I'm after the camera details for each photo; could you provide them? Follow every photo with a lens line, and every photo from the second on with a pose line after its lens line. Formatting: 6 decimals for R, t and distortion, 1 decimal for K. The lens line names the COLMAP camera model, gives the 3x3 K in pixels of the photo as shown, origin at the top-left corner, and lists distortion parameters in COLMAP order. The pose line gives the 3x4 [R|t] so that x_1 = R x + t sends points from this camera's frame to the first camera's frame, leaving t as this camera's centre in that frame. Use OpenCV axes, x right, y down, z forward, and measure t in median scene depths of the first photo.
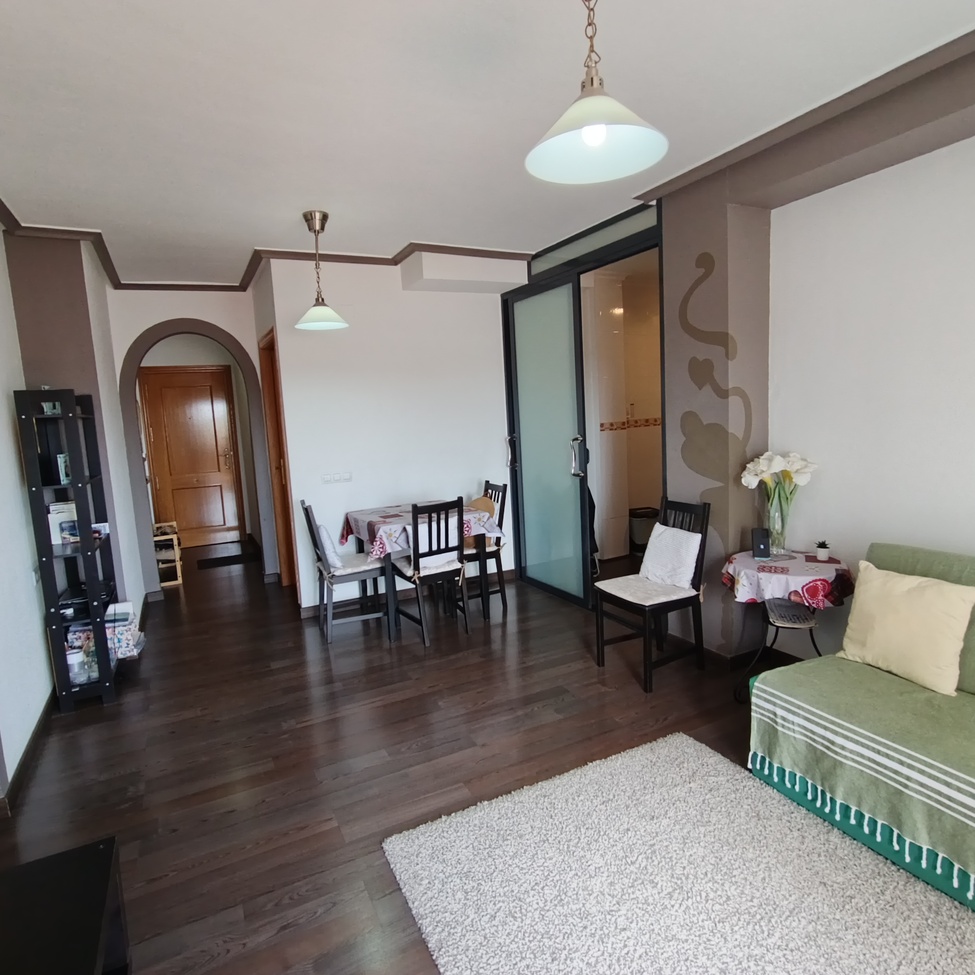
lens RADIAL K [[592.3, 0, 476.9], [0, 592.3, 482.2], [0, 0, 1]] dist [-0.030257, 0.019479]
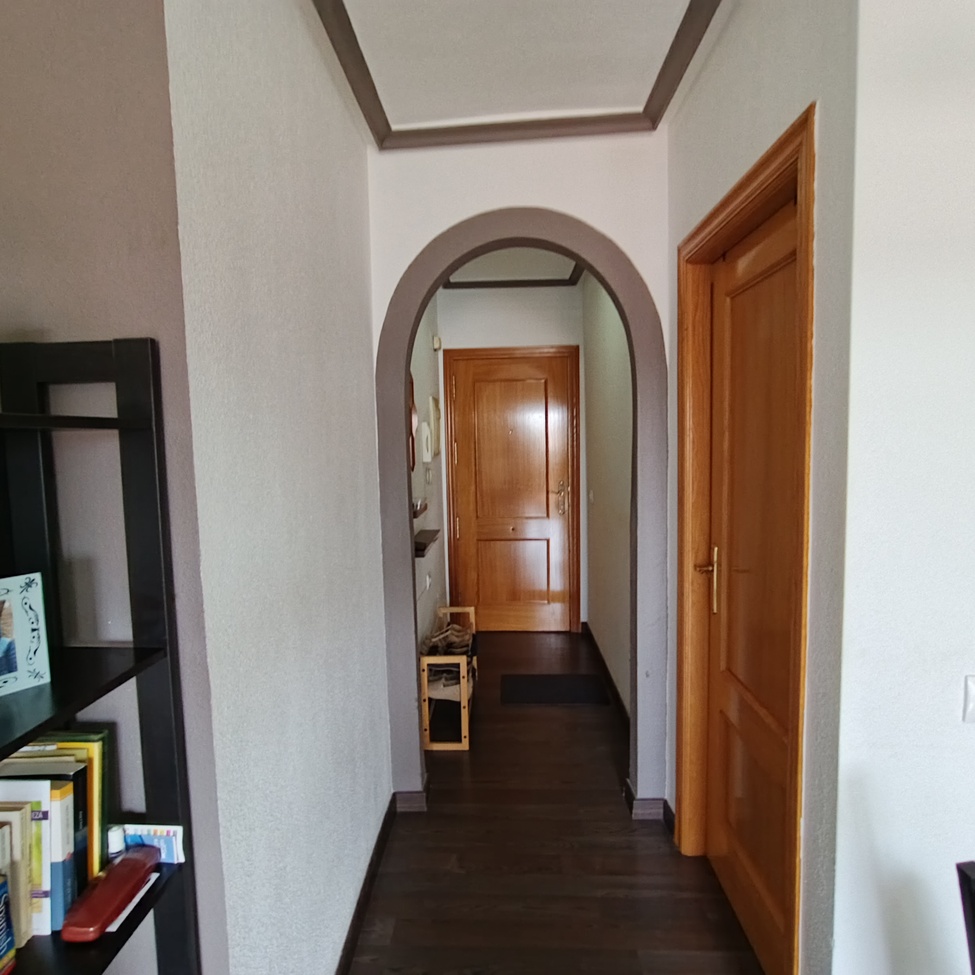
lens RADIAL K [[592.3, 0, 486.8], [0, 592.3, 483.6], [0, 0, 1]] dist [-0.030257, 0.019479]
pose [[0.875223, 0.075067, -0.477859, -0.257766], [-0.084813, 0.996396, 0.001184, -0.064762], [0.476226, 0.039493, 0.878436, 0.545202]]
